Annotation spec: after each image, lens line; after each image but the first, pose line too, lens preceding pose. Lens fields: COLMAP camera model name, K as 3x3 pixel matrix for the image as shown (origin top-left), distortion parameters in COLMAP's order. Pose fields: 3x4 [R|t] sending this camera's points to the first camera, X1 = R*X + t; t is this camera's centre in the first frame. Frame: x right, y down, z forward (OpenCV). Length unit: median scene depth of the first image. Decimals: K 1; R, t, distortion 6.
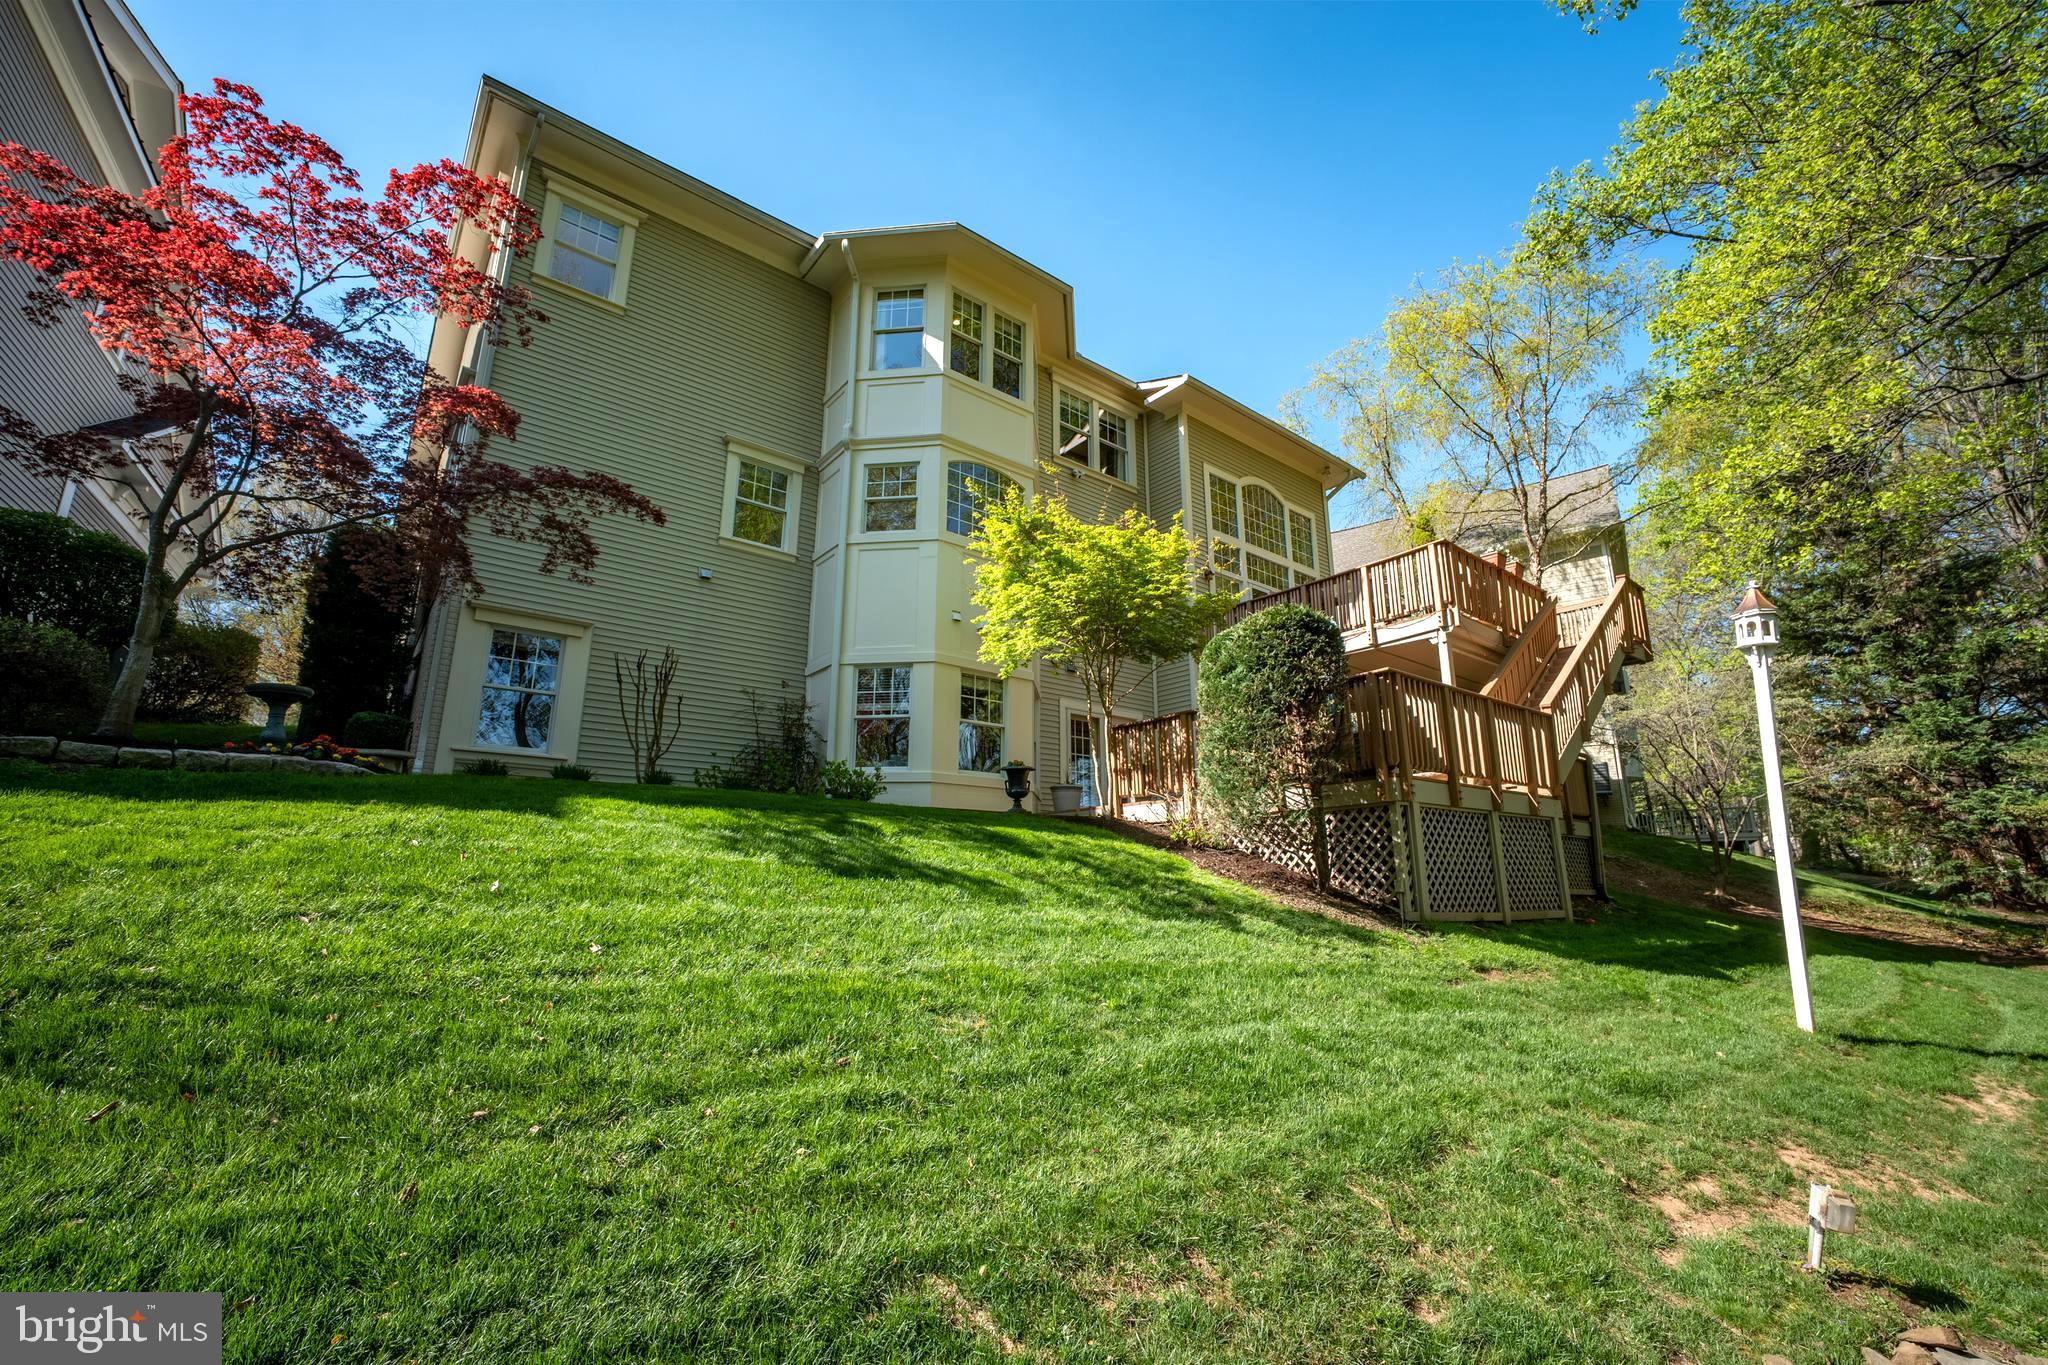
lens RADIAL K [[868.7, 0, 1025.9], [0, 868.7, 678.4], [0, 0, 1]] dist [-0.037077, 0.016361]
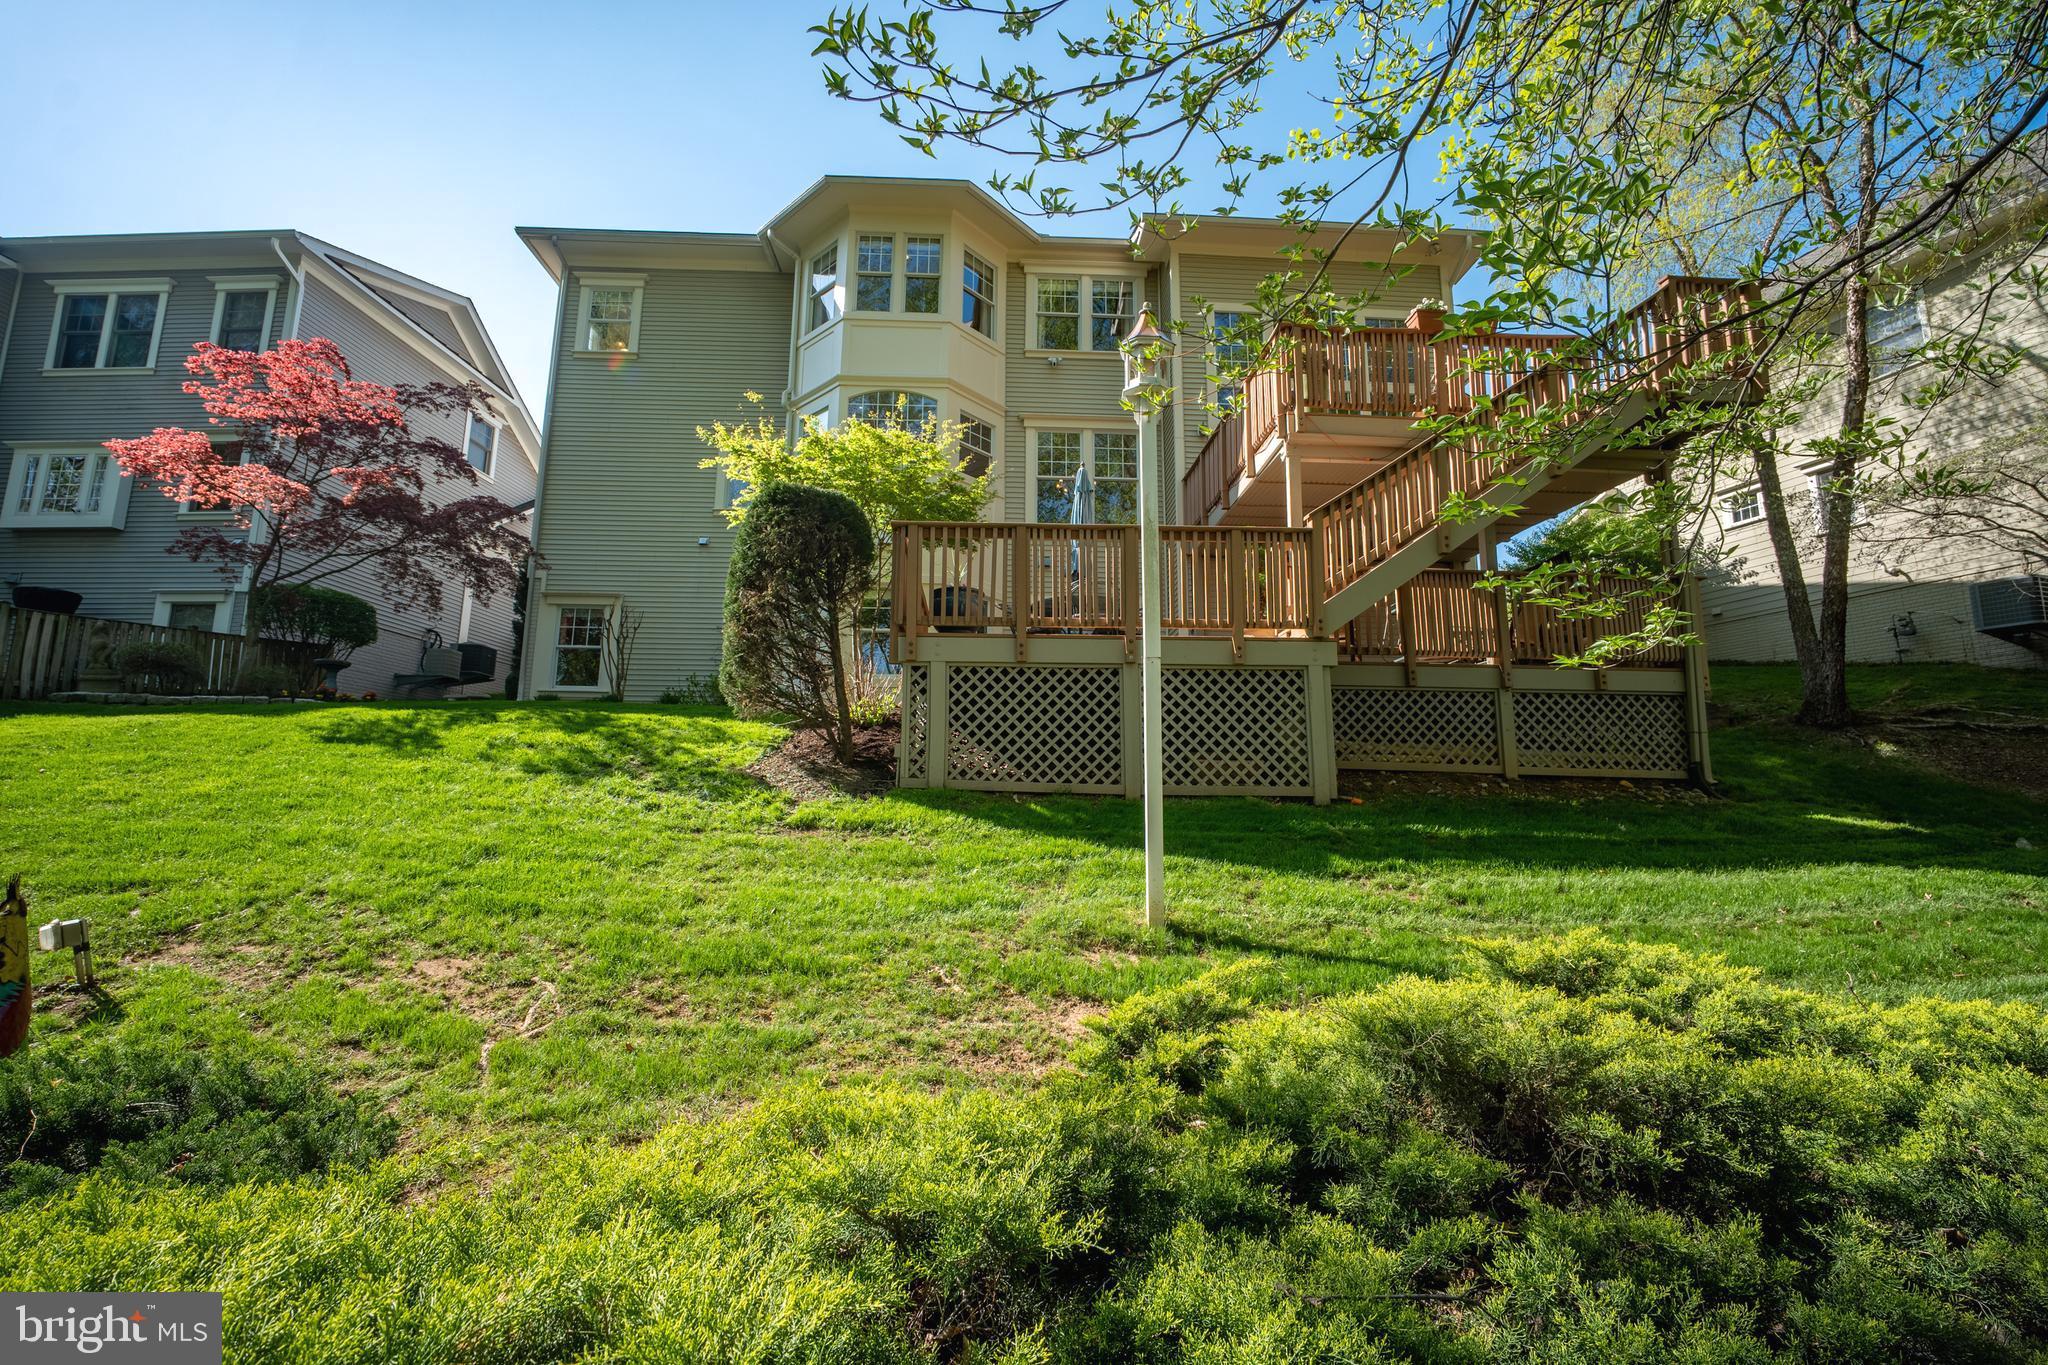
lens RADIAL K [[868.7, 0, 1025.9], [0, 868.7, 678.4], [0, 0, 1]] dist [-0.037077, 0.016361]
pose [[0.806122, -0.084343, -0.585707, 0.696261], [0.134374, 0.990024, 0.042375, 0.085811], [0.576291, -0.112863, 0.809414, 0.194379]]
